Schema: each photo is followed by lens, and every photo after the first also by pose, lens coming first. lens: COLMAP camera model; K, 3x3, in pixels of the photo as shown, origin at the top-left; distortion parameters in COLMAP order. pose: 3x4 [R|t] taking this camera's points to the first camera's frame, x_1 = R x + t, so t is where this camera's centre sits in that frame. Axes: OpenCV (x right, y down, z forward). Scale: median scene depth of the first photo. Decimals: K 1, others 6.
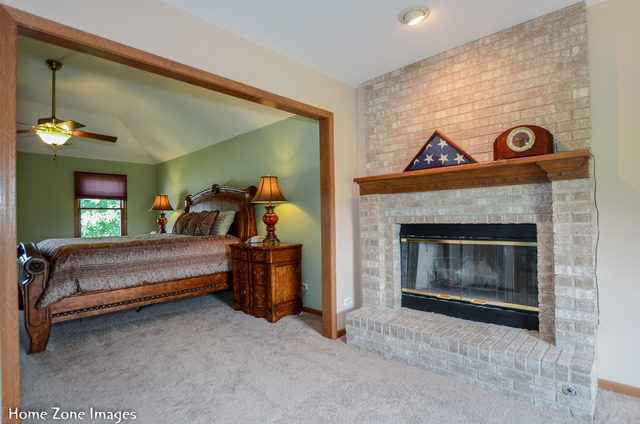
lens RADIAL K [[316.9, 0, 320.0], [0, 316.9, 212.0], [0, 0, 1]] dist [-0.002862, -0.000760]
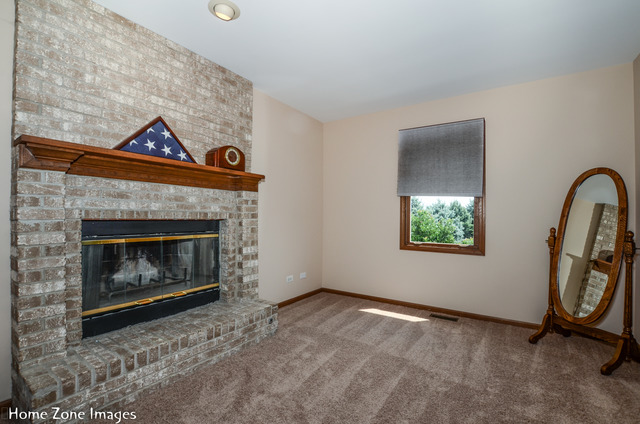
lens RADIAL K [[289.1, 0, 320.0], [0, 289.1, 212.0], [0, 0, 1]] dist [-0.028841, 0.000230]
pose [[-0.155513, 0.035111, 0.987210, -0.506268], [-0.025349, 0.998897, -0.039520, 0.036011], [-0.987509, -0.031171, -0.154451, 0.671395]]
